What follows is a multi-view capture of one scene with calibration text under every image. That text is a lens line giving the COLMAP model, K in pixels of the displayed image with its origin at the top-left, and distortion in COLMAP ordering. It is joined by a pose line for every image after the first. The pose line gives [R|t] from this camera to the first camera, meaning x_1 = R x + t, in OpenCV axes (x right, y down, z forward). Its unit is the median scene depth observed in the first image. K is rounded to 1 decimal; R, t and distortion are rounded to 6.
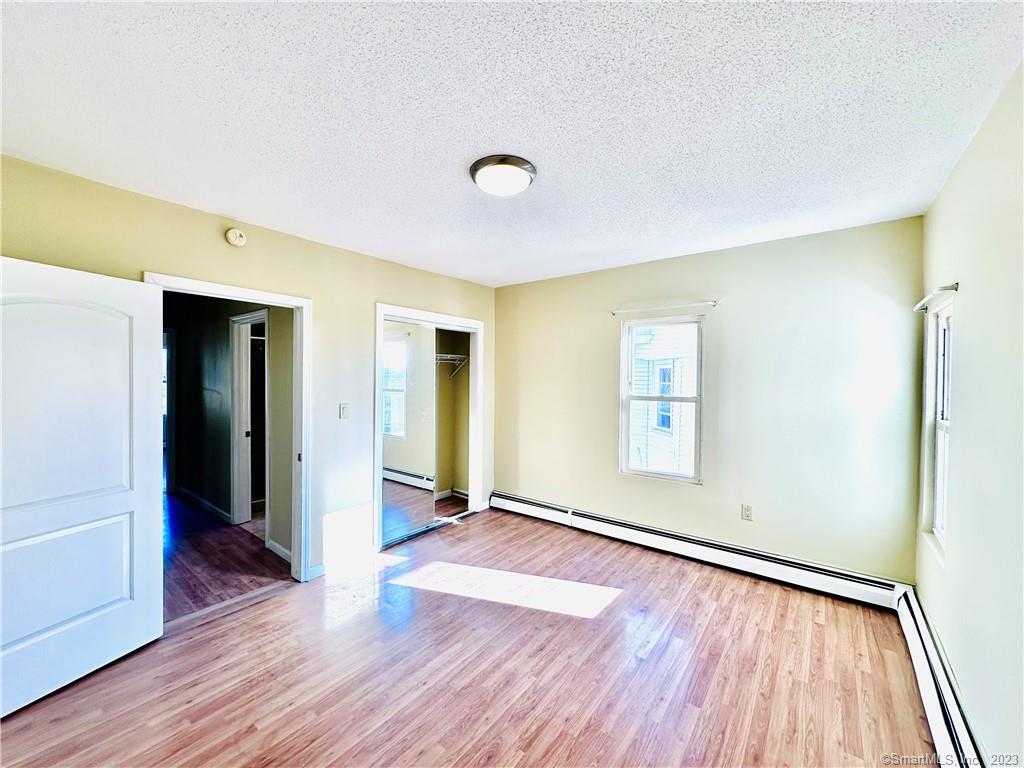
lens RADIAL K [[411.1, 0, 517.2], [0, 411.1, 384.2], [0, 0, 1]] dist [0.000909, -0.000455]
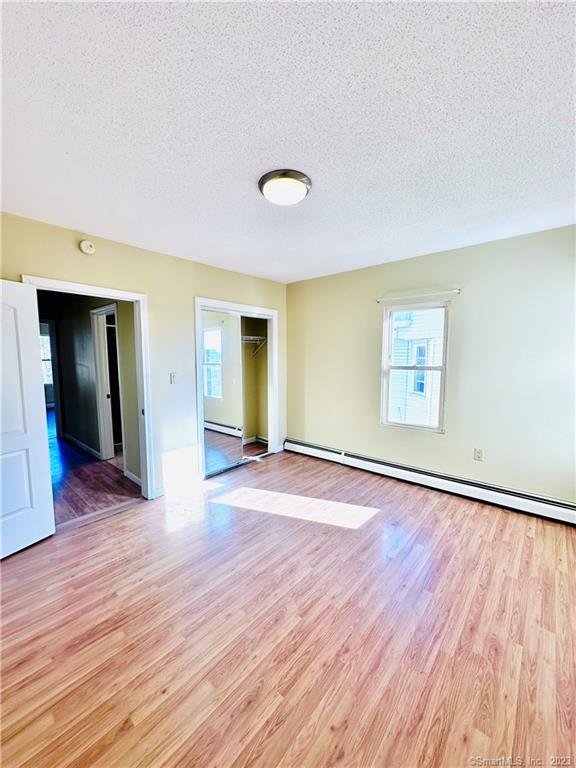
lens RADIAL K [[308.3, 0, 290.4], [0, 308.3, 388.0], [0, 0, 1]] dist [0.000909, -0.000455]
pose [[0.998124, -0.003556, -0.061126, 0.030634], [0.008802, 0.996277, 0.085765, 0.015767], [0.060594, -0.086142, 0.994439, 0.012680]]
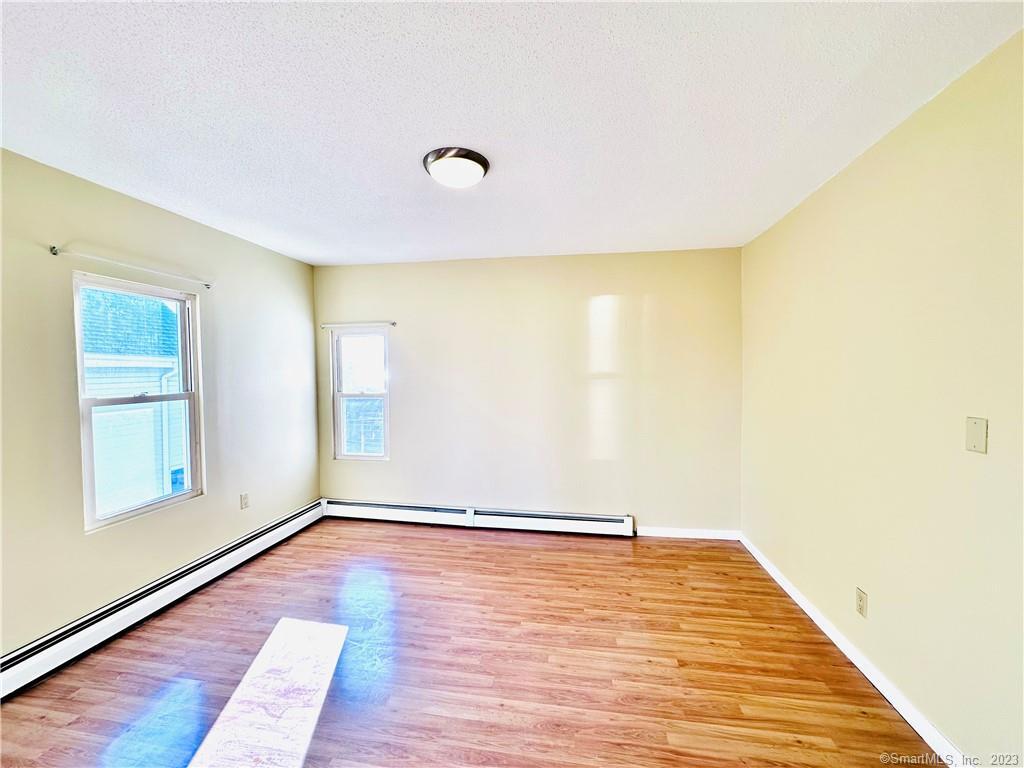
lens RADIAL K [[411.1, 0, 510.9], [0, 411.1, 387.4], [0, 0, 1]] dist [0.000909, -0.000455]
pose [[-0.465673, -0.038816, 0.884105, -0.805256], [0.023268, 0.998155, 0.056079, -0.015468], [-0.884651, 0.046686, -0.463911, 1.096470]]
